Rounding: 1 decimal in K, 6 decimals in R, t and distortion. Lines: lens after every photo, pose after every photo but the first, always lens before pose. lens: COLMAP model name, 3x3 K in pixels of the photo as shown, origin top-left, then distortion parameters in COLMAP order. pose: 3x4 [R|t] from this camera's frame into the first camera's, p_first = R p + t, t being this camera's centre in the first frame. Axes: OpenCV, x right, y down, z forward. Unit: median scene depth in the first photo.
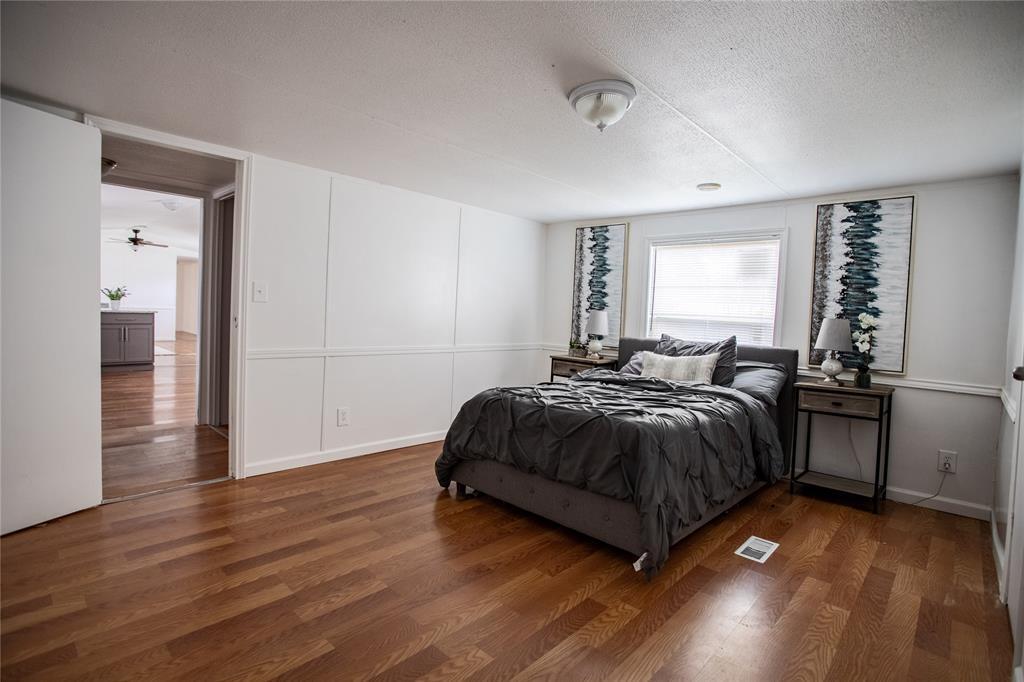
lens RADIAL K [[504.6, 0, 514.1], [0, 504.6, 330.1], [0, 0, 1]] dist [-0.072775, 0.030058]
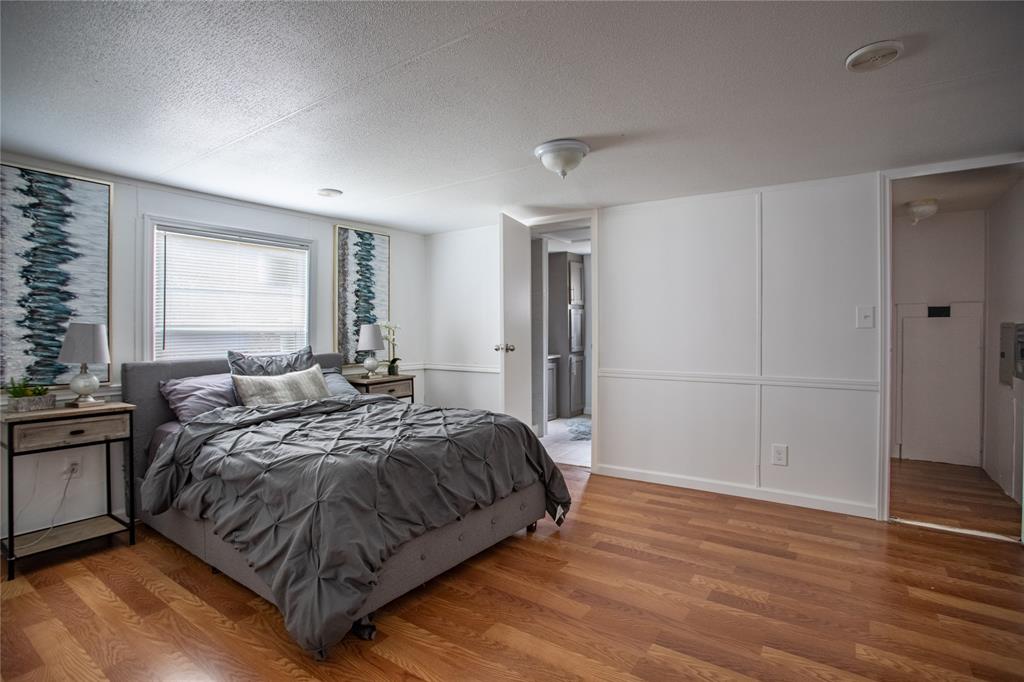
lens RADIAL K [[504.6, 0, 514.1], [0, 504.6, 330.1], [0, 0, 1]] dist [-0.072775, 0.030058]
pose [[-0.145312, -0.040808, 0.988544, -0.595548], [0.035539, 0.998289, 0.046435, -0.050381], [-0.988747, 0.041880, -0.143613, 0.754076]]
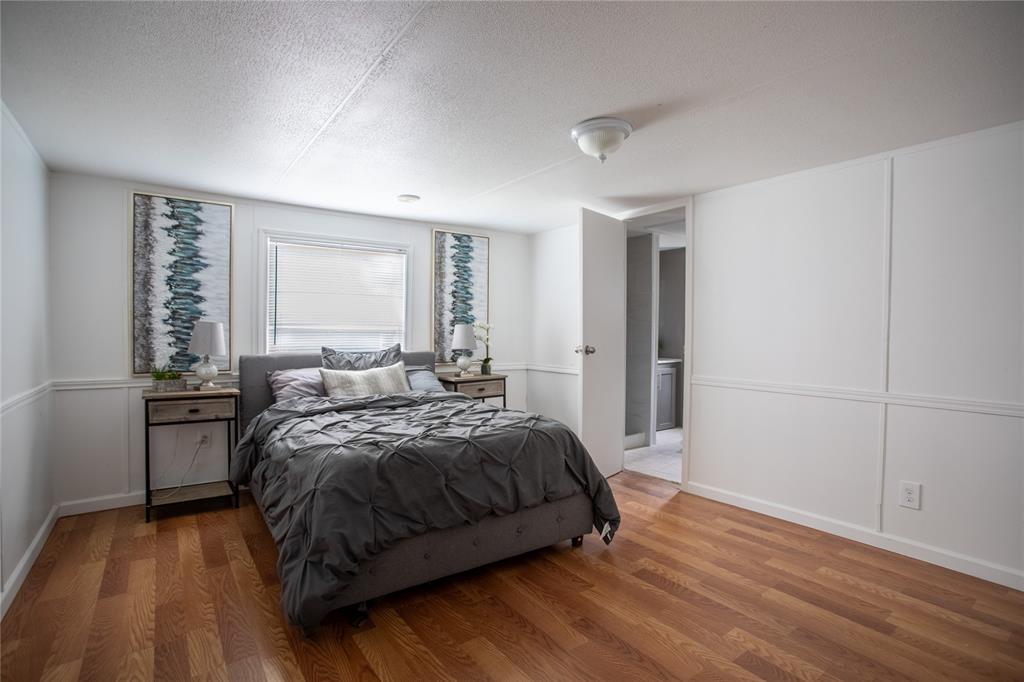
lens RADIAL K [[501.2, 0, 514.4], [0, 501.2, 340.0], [0, 0, 1]] dist [-0.075090, 0.033196]
pose [[0.187593, -0.057165, 0.980582, -0.550452], [0.038528, 0.997965, 0.050808, -0.040023], [-0.981491, 0.028248, 0.189414, 0.571872]]
